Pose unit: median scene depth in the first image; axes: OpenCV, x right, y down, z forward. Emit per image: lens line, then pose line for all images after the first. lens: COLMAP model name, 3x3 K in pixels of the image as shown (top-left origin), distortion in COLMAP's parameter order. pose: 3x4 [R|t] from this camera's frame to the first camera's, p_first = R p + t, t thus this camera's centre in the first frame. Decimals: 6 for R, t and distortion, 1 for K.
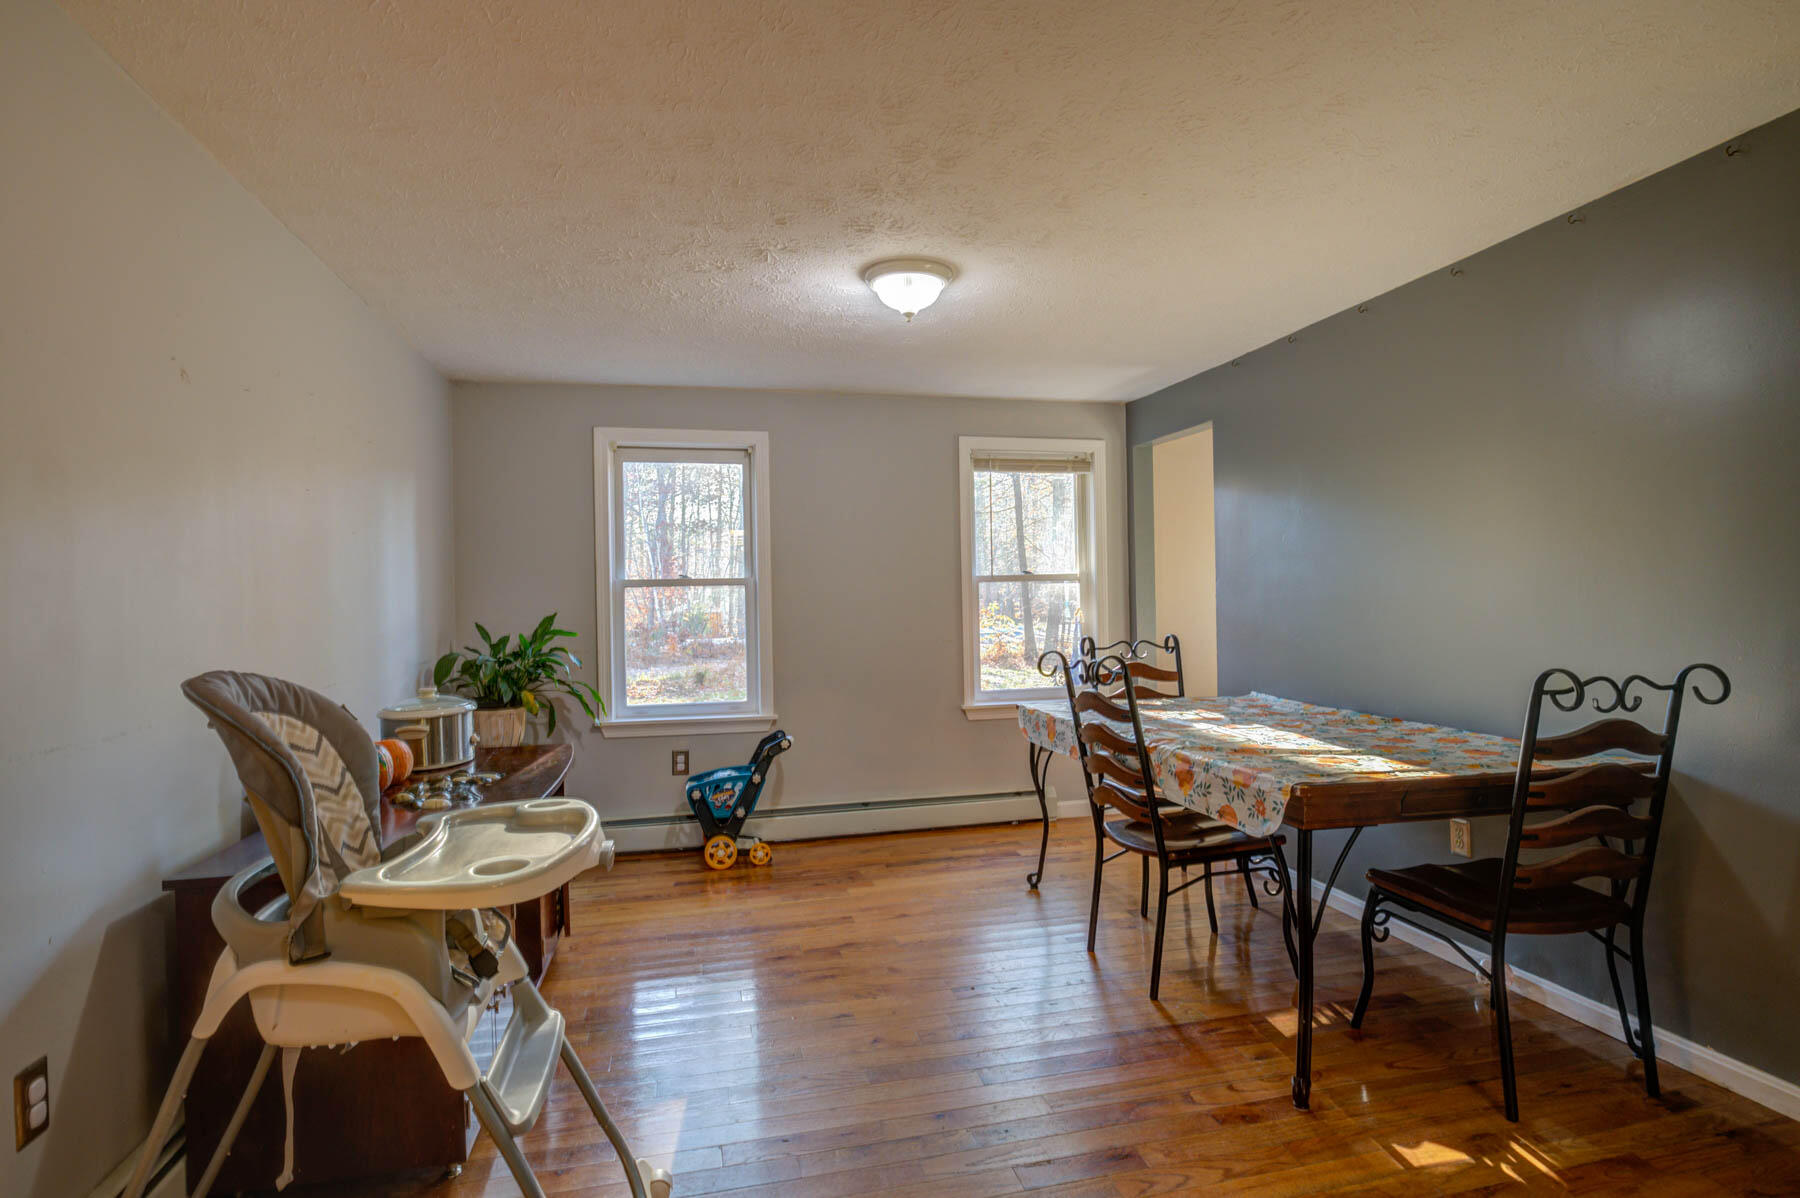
lens RADIAL K [[925.6, 0, 899.9], [0, 925.6, 595.9], [0, 0, 1]] dist [-0.024083, -0.000511]
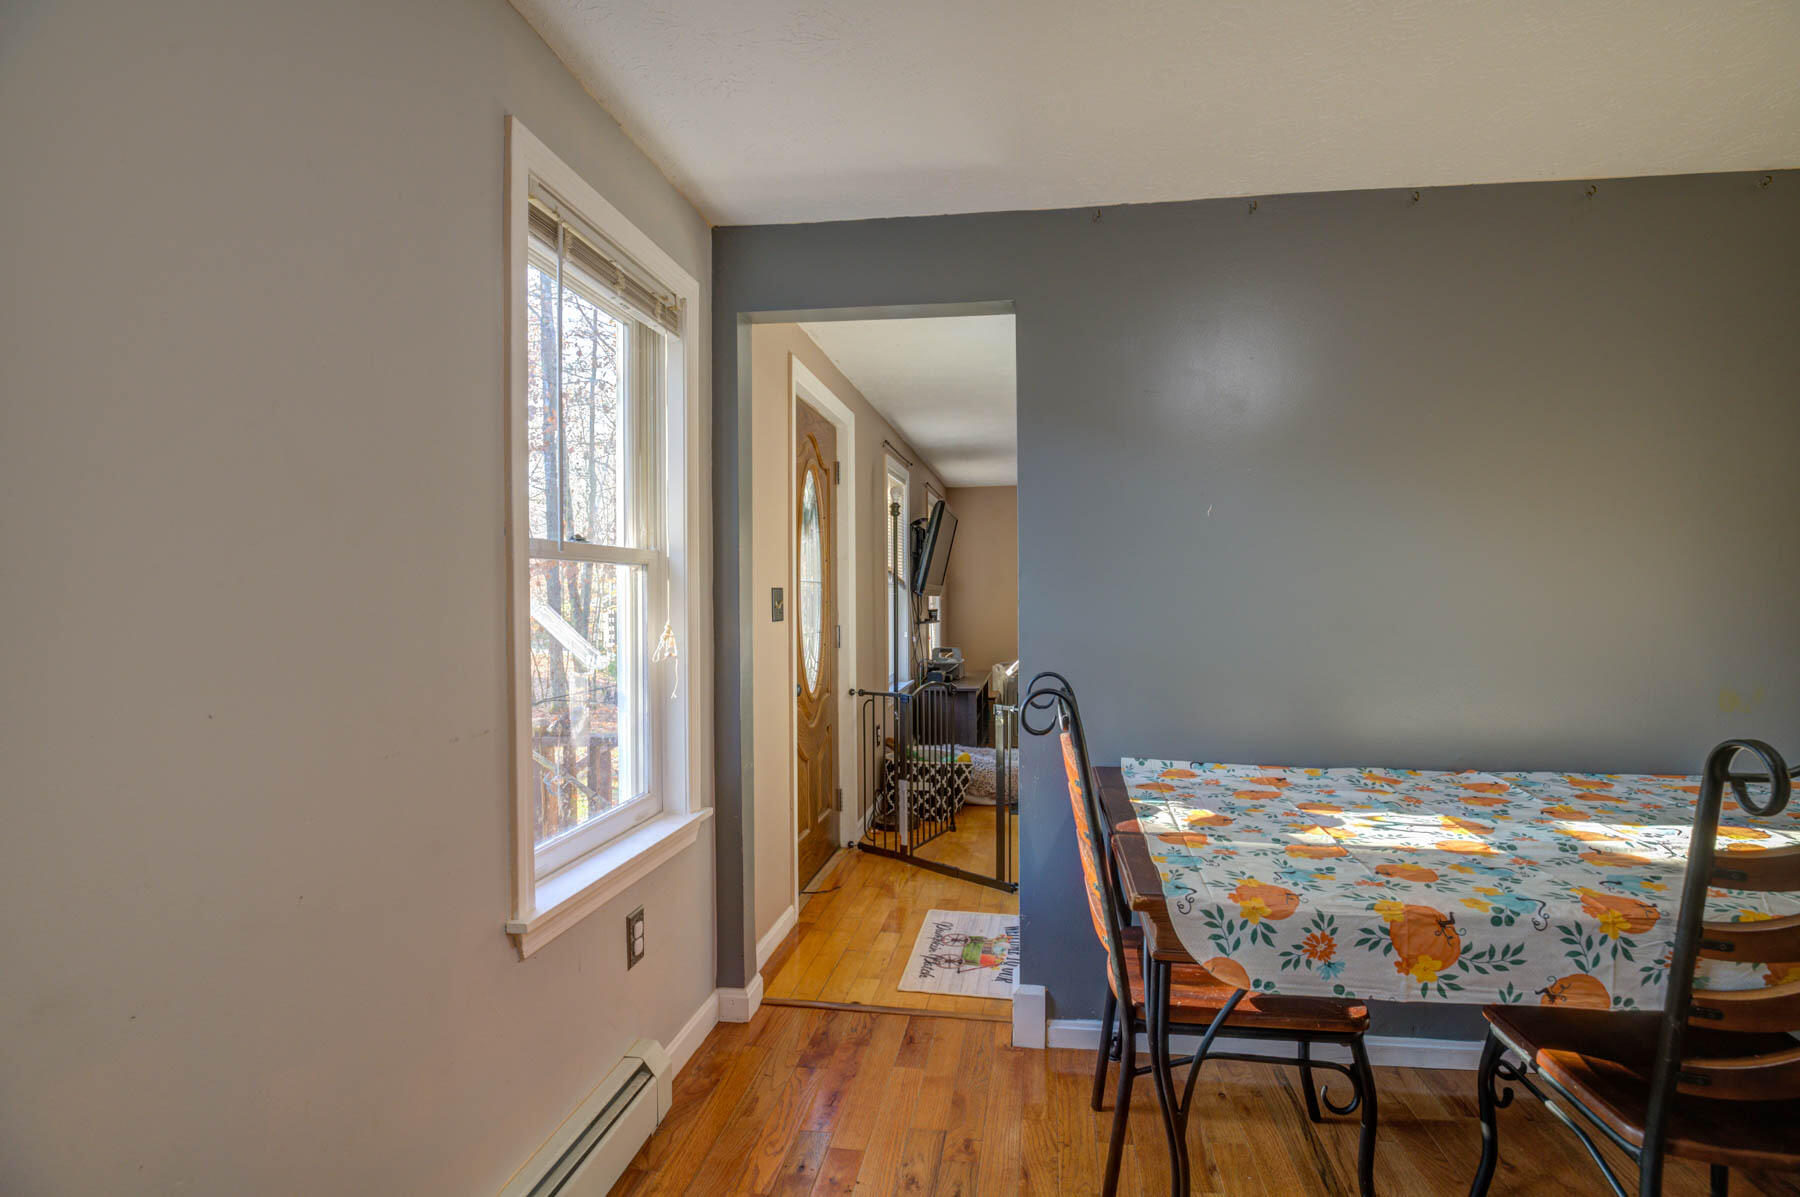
lens RADIAL K [[877.8, 0, 906.2], [0, 877.8, 584.7], [0, 0, 1]] dist [-0.024724, 0.000351]
pose [[0.359813, 0.019187, 0.932827, -0.244079], [-0.004051, 0.999811, -0.019002, 0.003616], [-0.933016, 0.003059, 0.359823, 1.045517]]
